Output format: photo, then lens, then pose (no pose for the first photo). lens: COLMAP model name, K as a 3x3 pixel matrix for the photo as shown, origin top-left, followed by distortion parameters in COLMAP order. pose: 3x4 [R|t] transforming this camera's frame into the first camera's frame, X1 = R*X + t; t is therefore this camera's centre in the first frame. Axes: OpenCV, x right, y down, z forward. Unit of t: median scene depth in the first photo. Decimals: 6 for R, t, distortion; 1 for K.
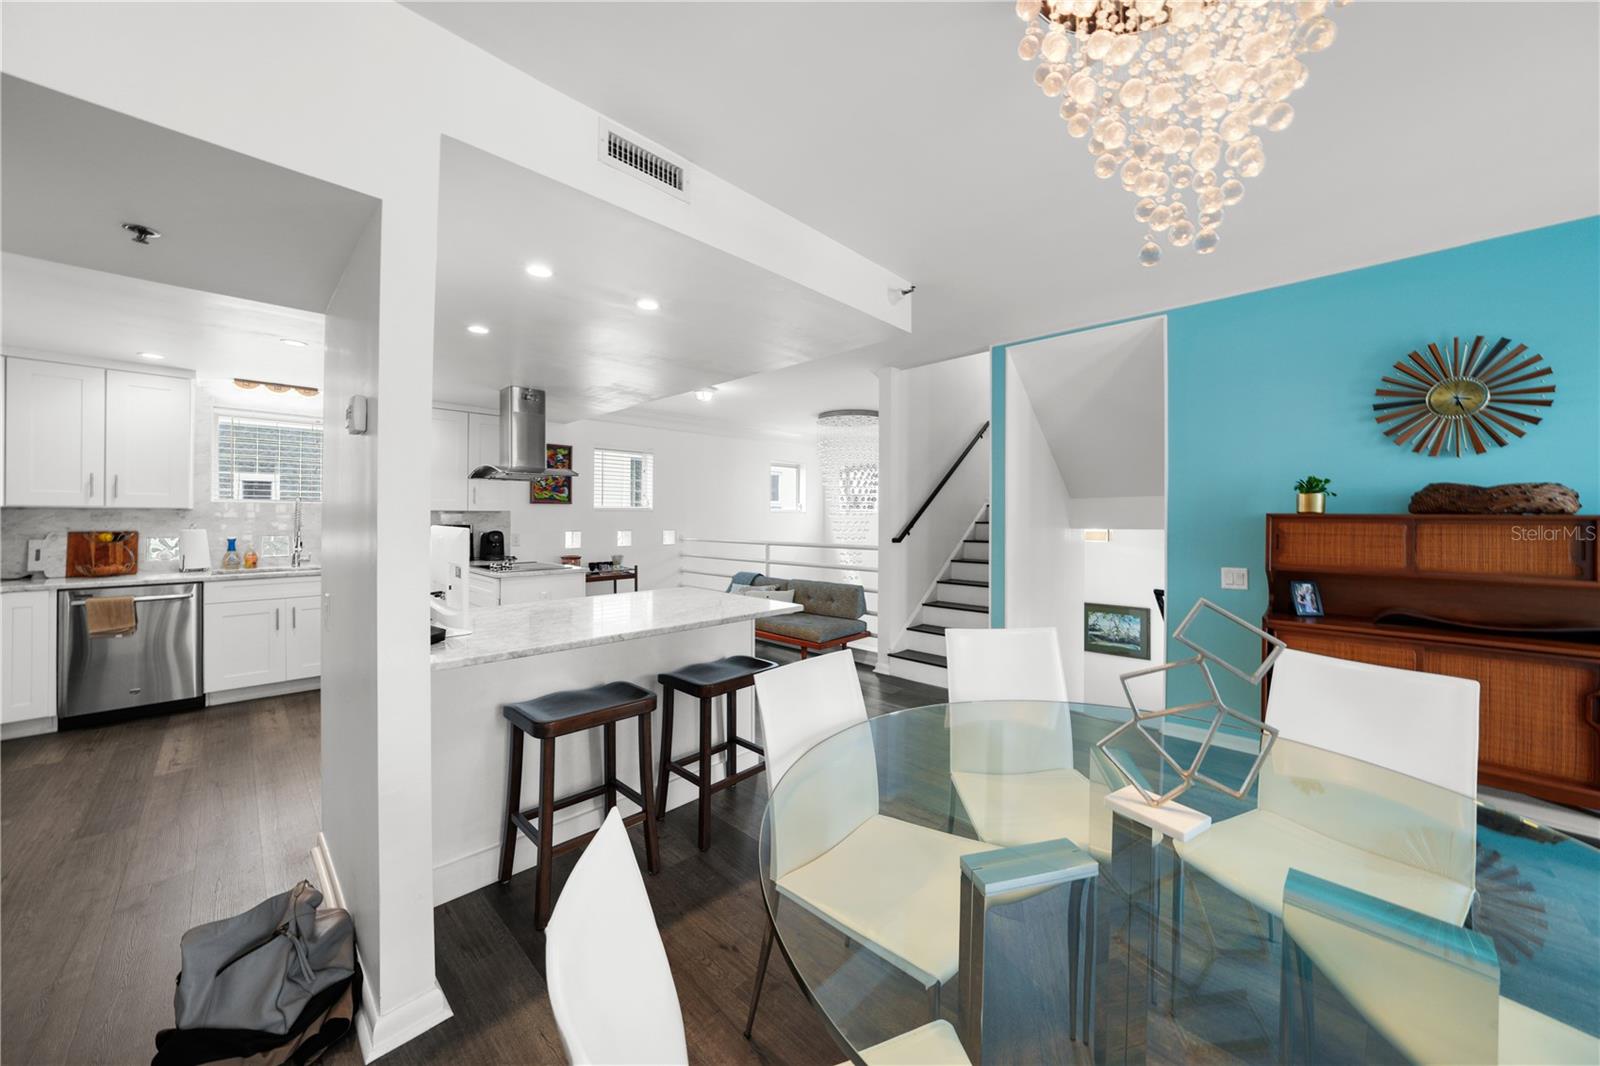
lens RADIAL K [[556.4, 0, 800.0], [0, 556.4, 533.0], [0, 0, 1]] dist [-0.000270, -0.000020]
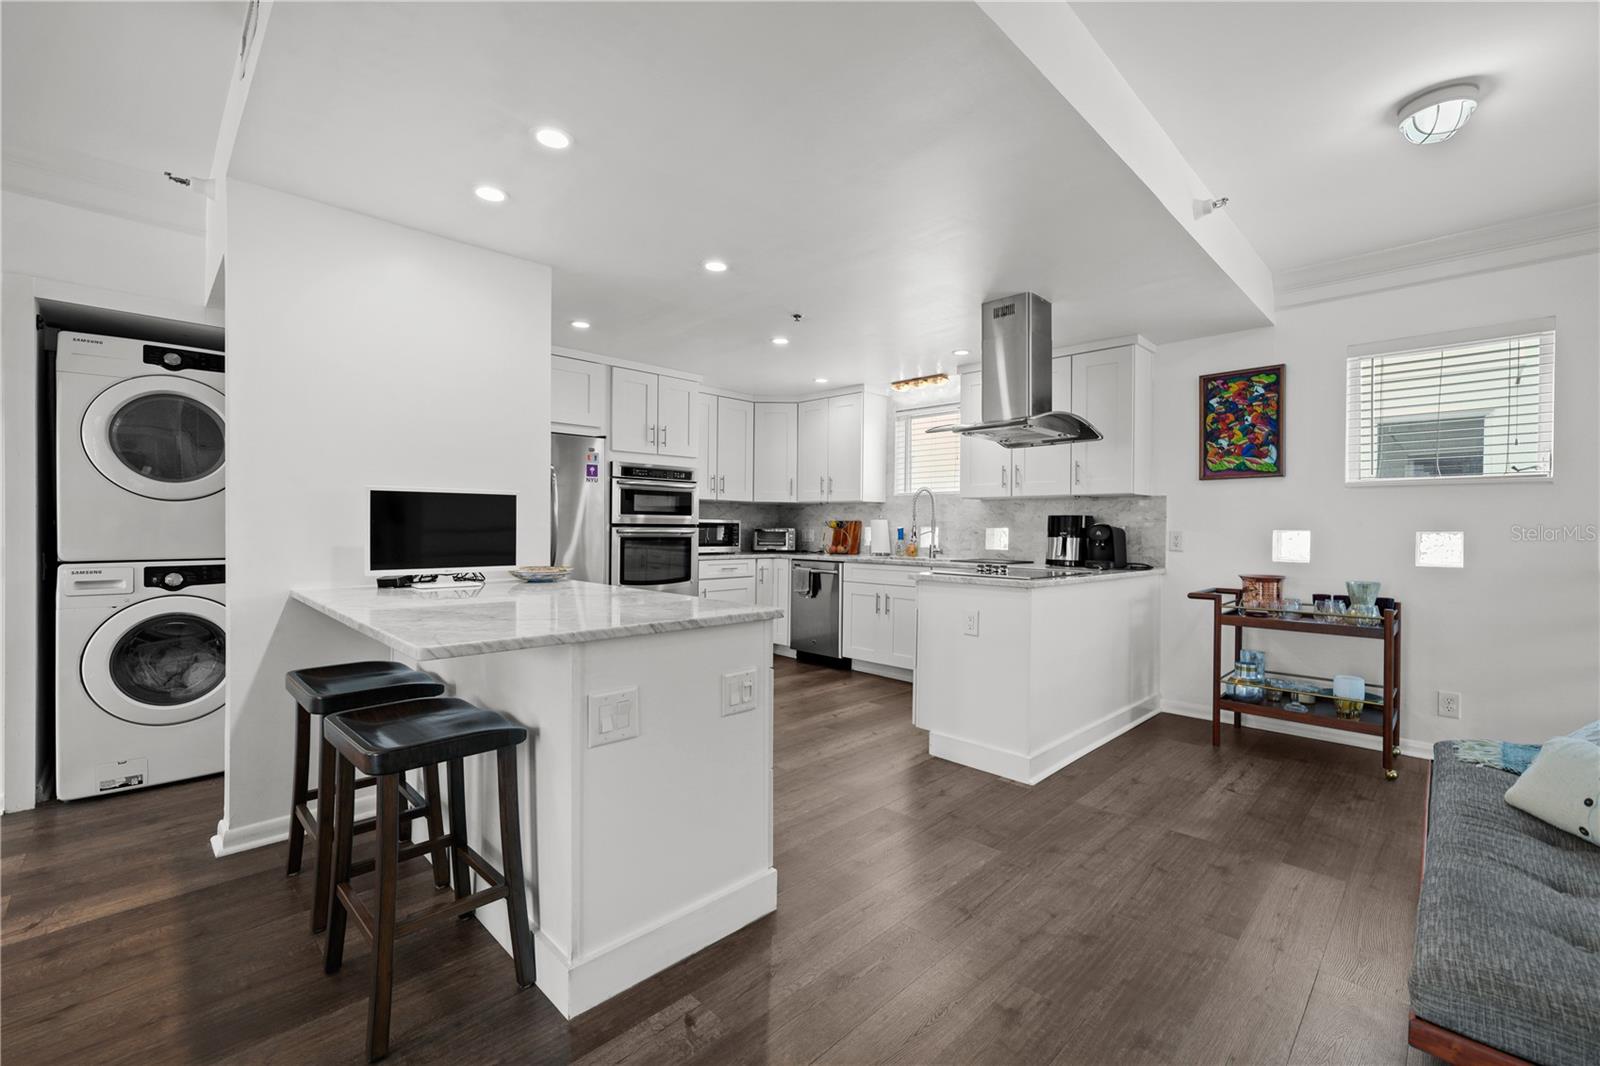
lens RADIAL K [[694.6, 0, 800.0], [0, 694.6, 533.0], [0, 0, 1]] dist [-0.000284, -0.000018]
pose [[-0.022053, 0.013339, -0.999668, 0.359131], [-0.028029, 0.999510, 0.013955, 0.006051], [0.999364, 0.028327, -0.021668, 0.819852]]
